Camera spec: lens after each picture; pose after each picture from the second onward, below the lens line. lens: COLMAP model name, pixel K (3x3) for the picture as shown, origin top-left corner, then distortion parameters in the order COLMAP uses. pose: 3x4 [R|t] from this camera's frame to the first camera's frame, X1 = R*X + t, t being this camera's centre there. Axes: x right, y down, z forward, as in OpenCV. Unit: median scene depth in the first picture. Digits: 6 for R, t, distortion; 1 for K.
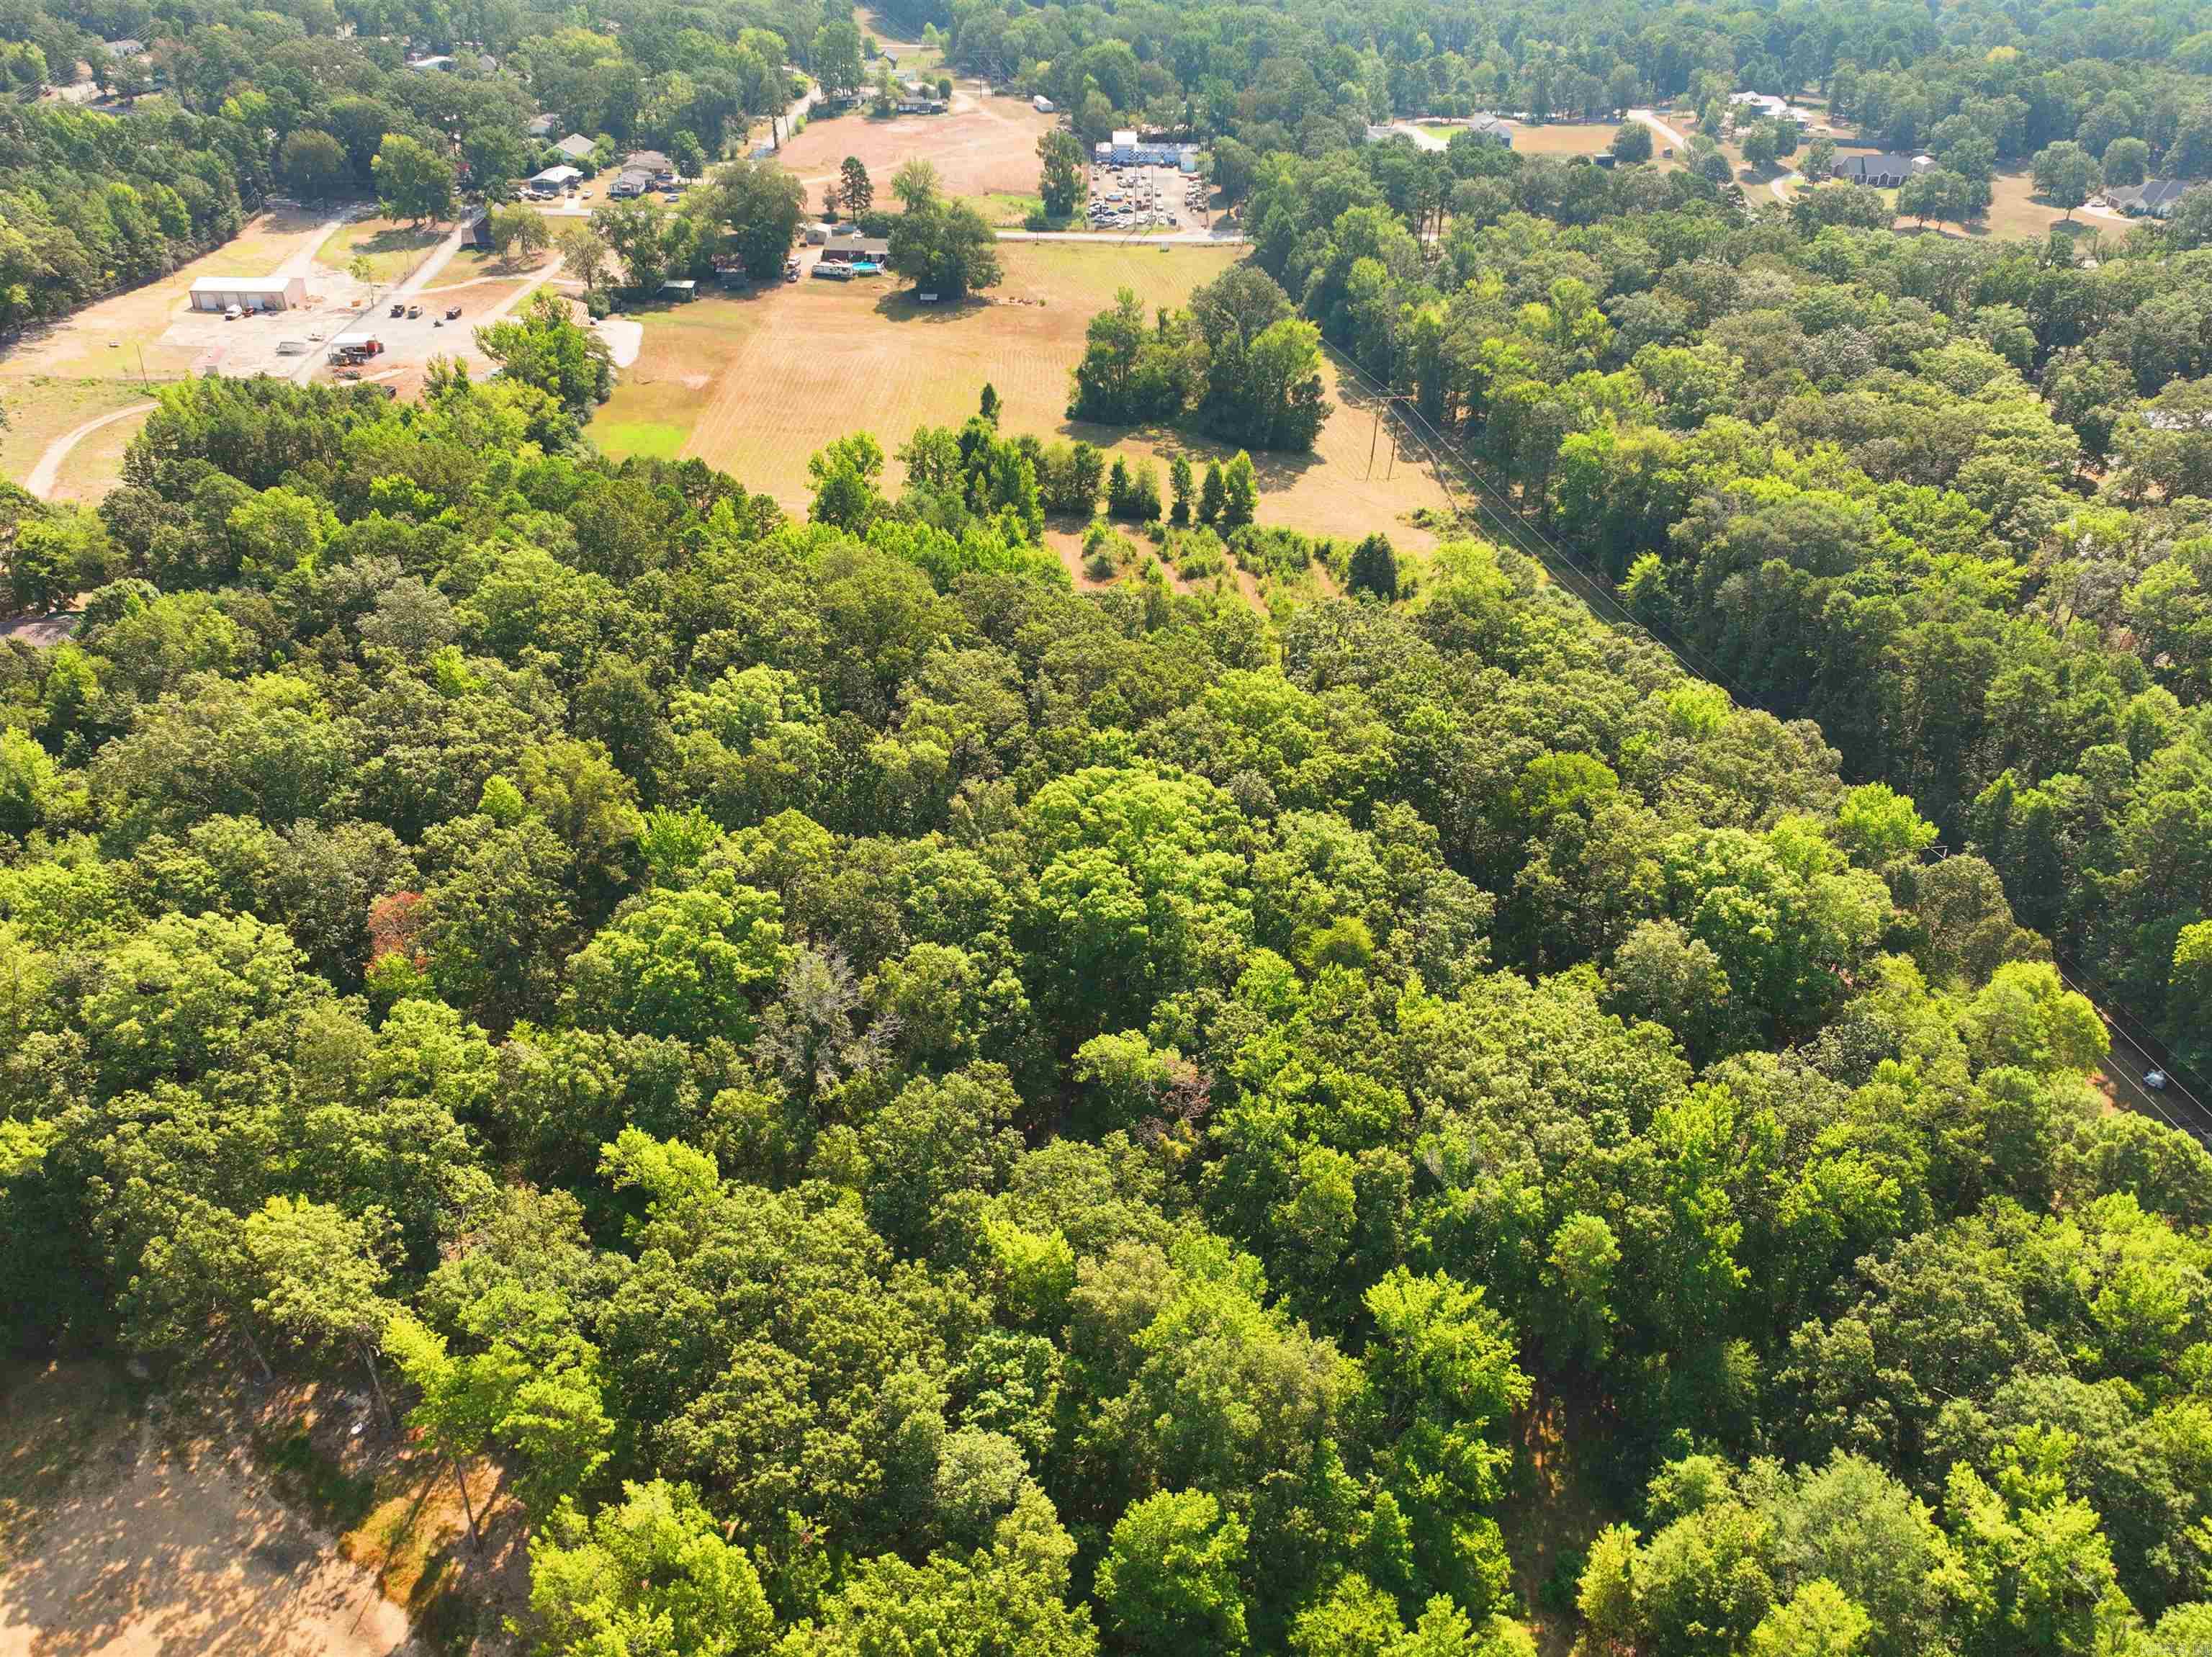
lens RADIAL K [[1747.3, 0, 1115.6], [0, 1747.3, 859.1], [0, 0, 1]] dist [0.004969, -0.003102]
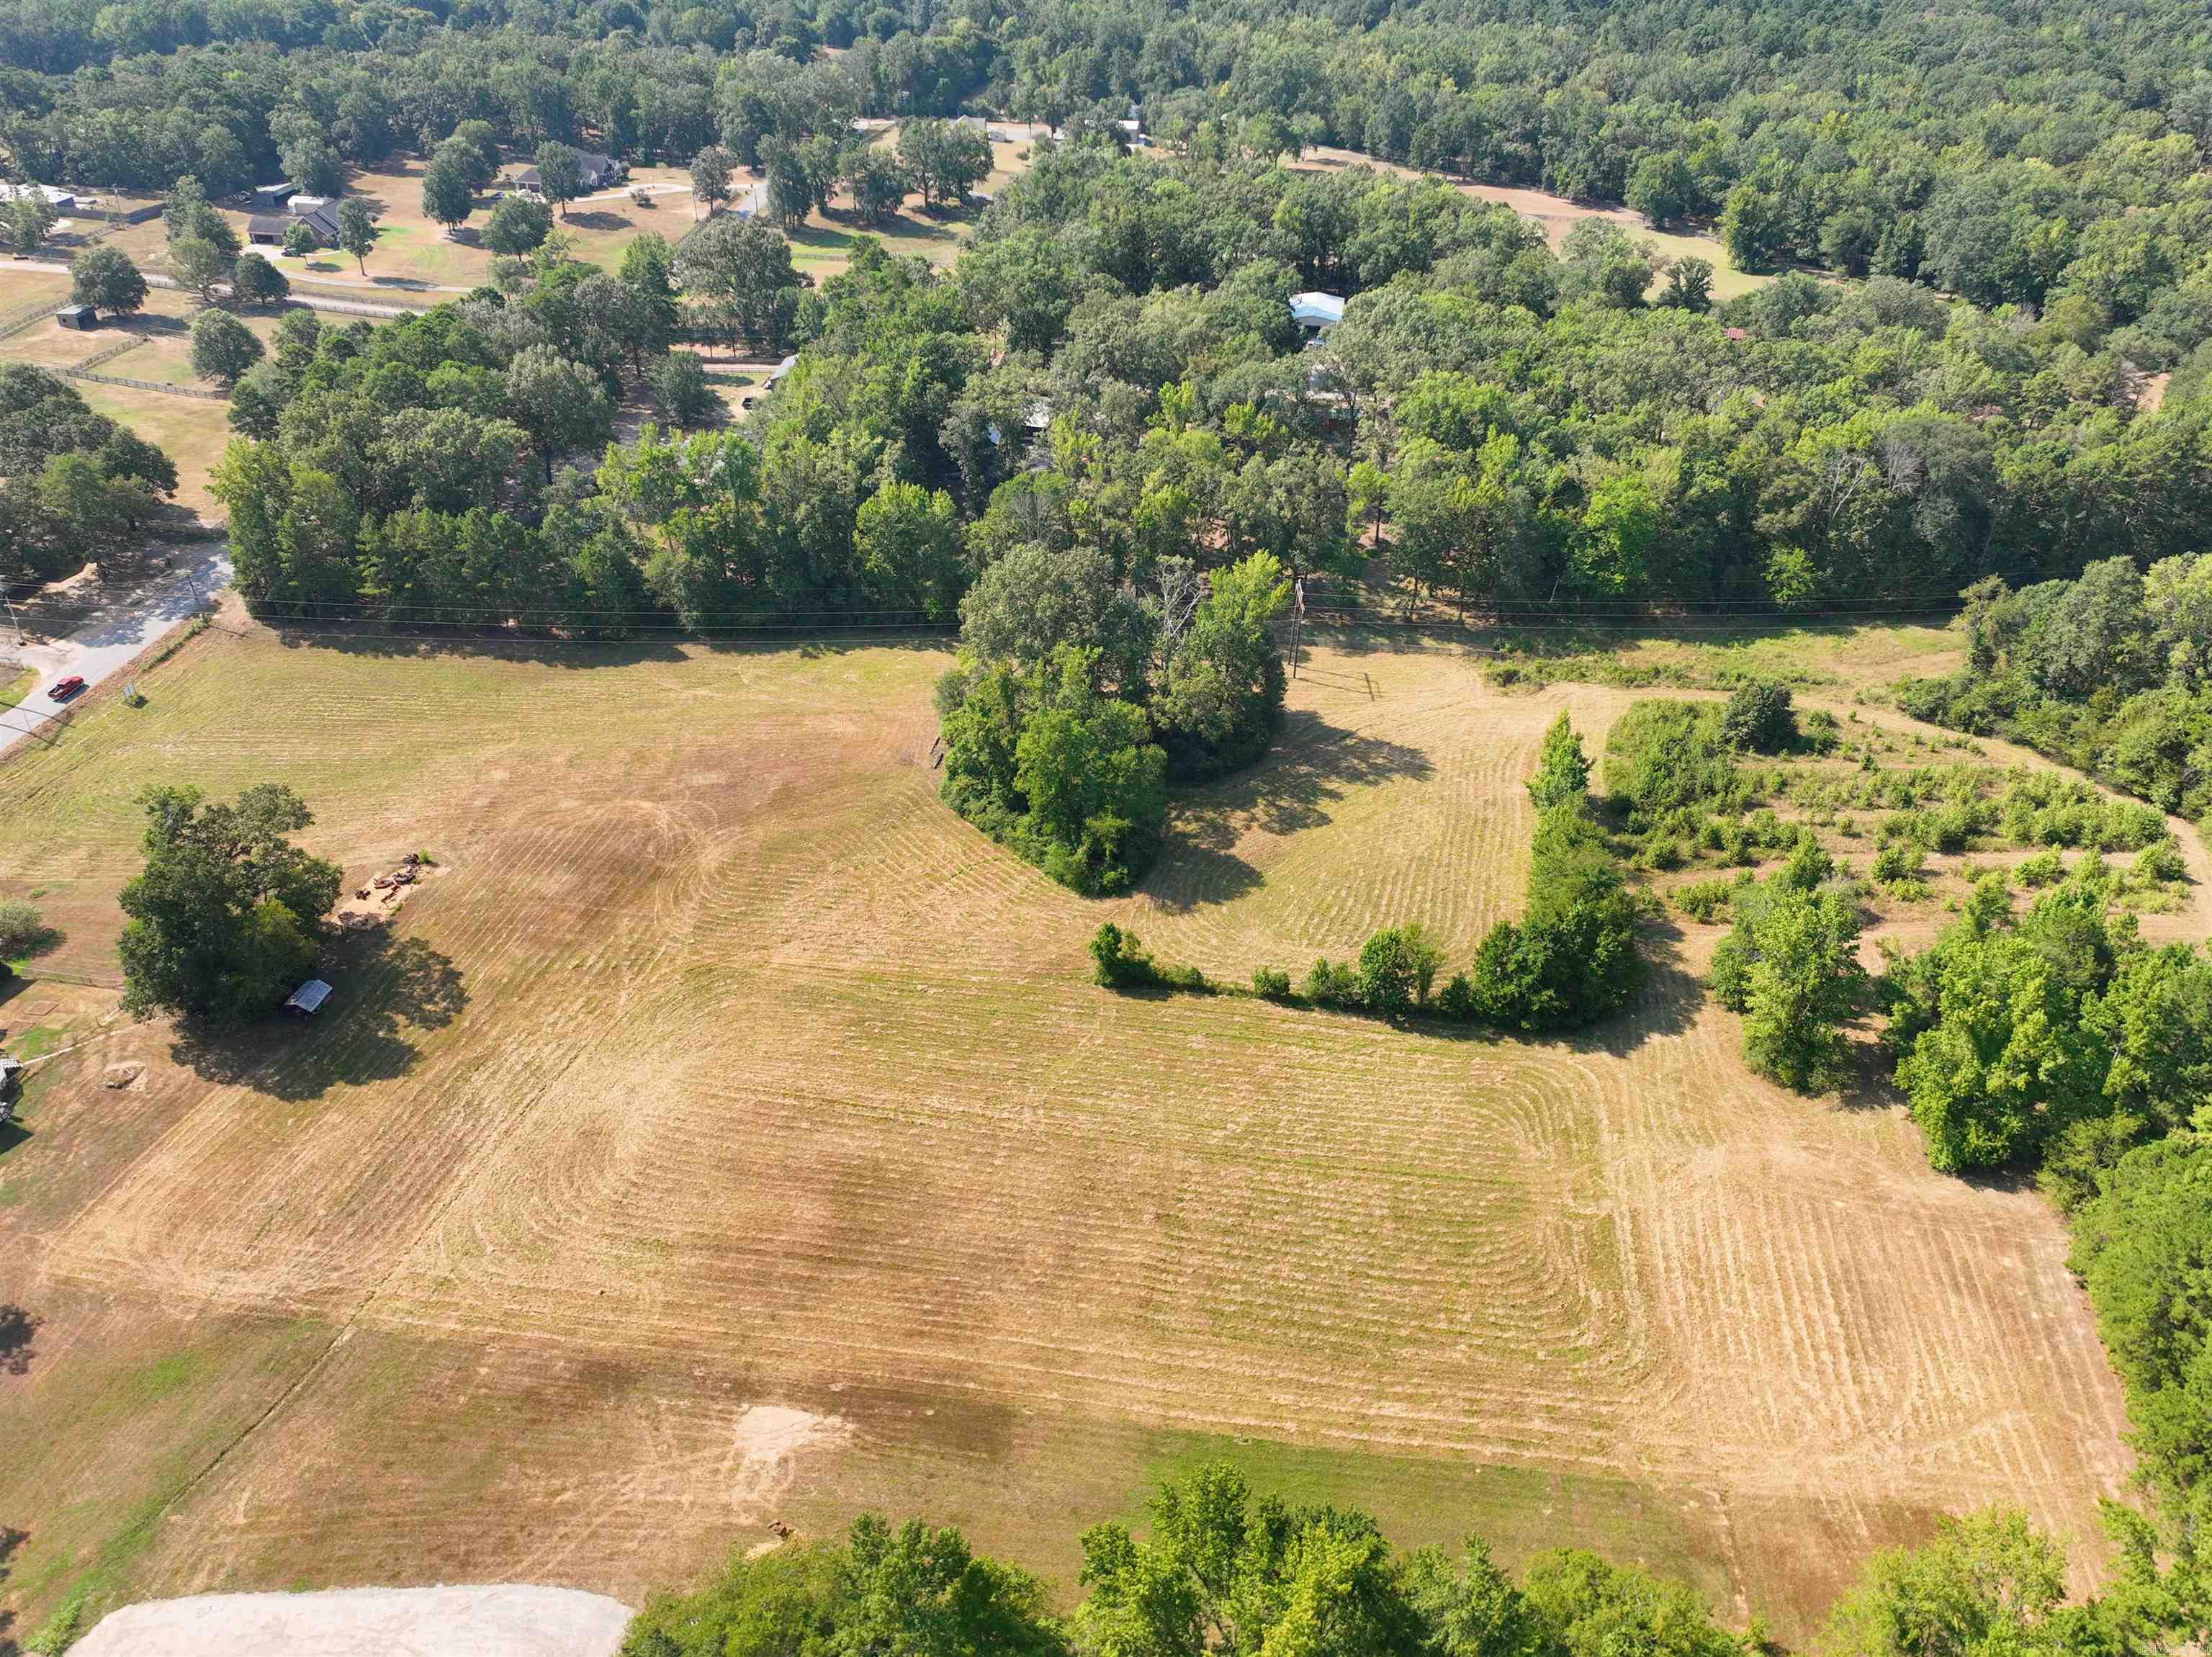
lens RADIAL K [[1734.9, 0, 1109.7], [0, 1734.9, 831.4], [0, 0, 1]] dist [0.006467, 0.002066]
pose [[0.148202, -0.541692, 0.827409, -0.447601], [0.526620, 0.751391, 0.397598, -0.462414], [-0.837083, 0.376805, 0.396623, 0.734808]]
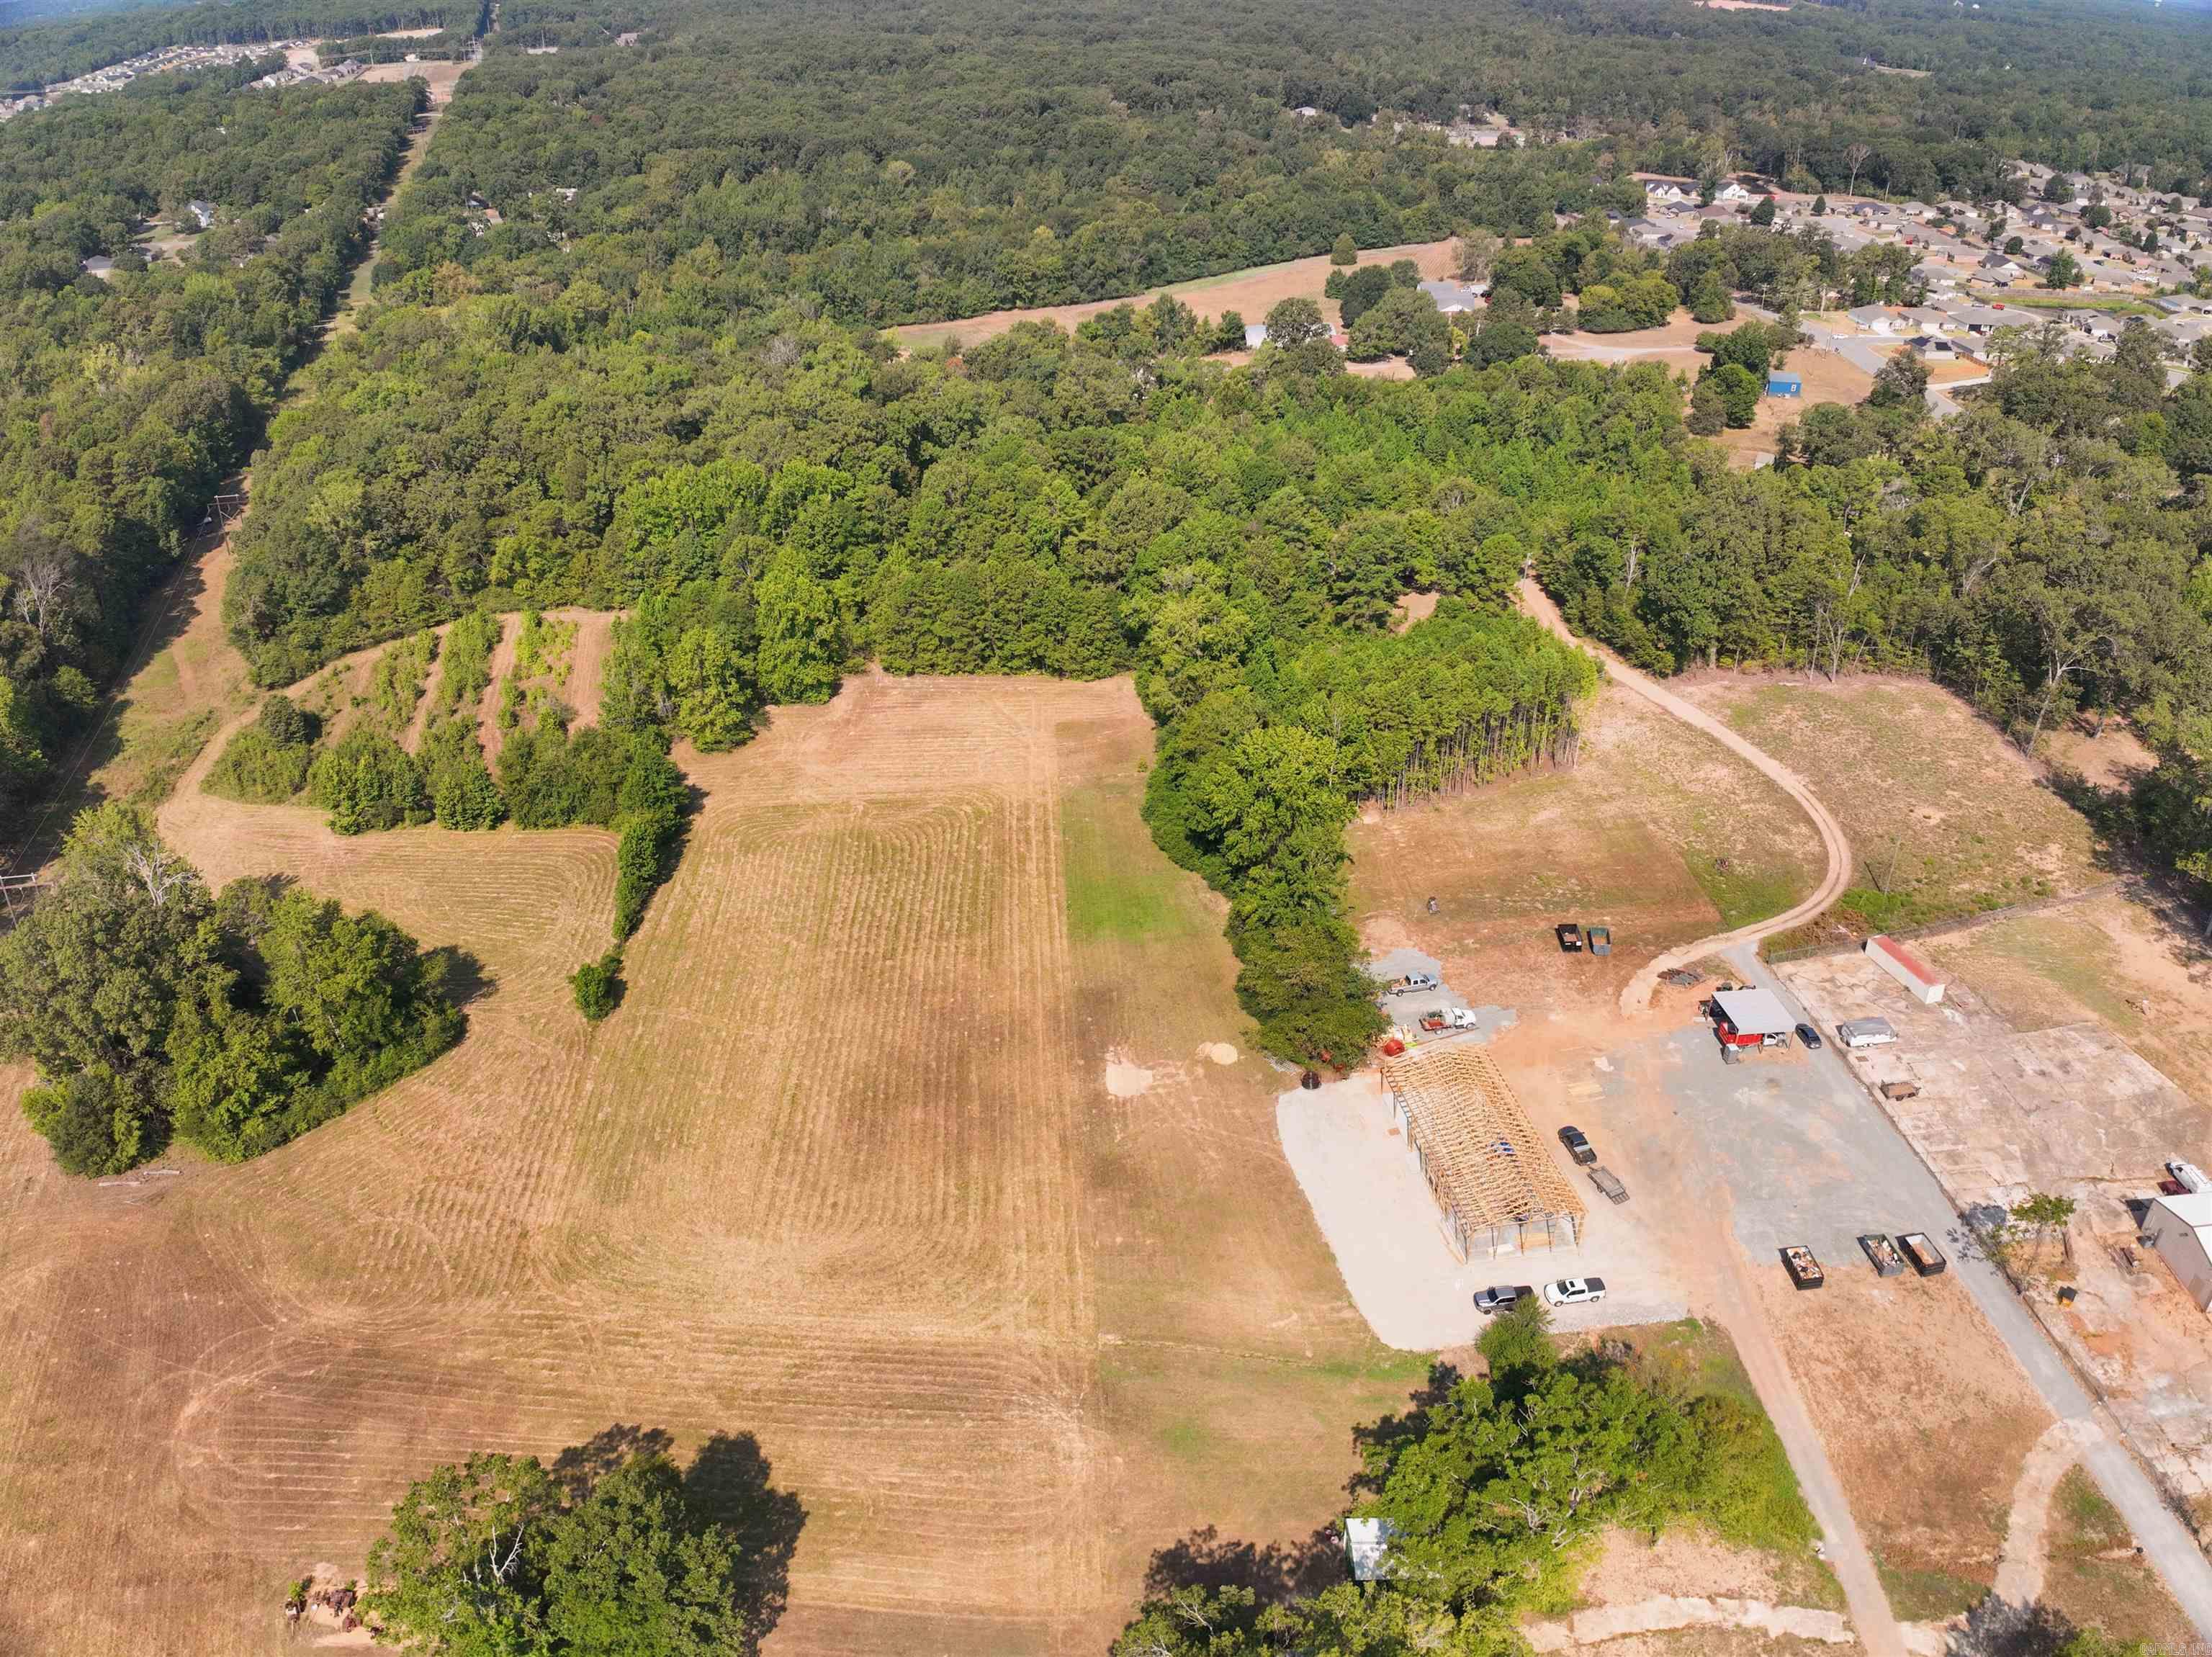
lens RADIAL K [[1627.7, 0, 1106.0], [0, 1627.7, 828.5], [0, 0, 1]] dist [-0.090917, -0.029462]
pose [[-0.998659, 0.011037, -0.050588, -0.201391], [-0.039742, 0.462886, 0.885527, -0.721304], [0.033190, 0.886349, -0.461826, 1.133557]]
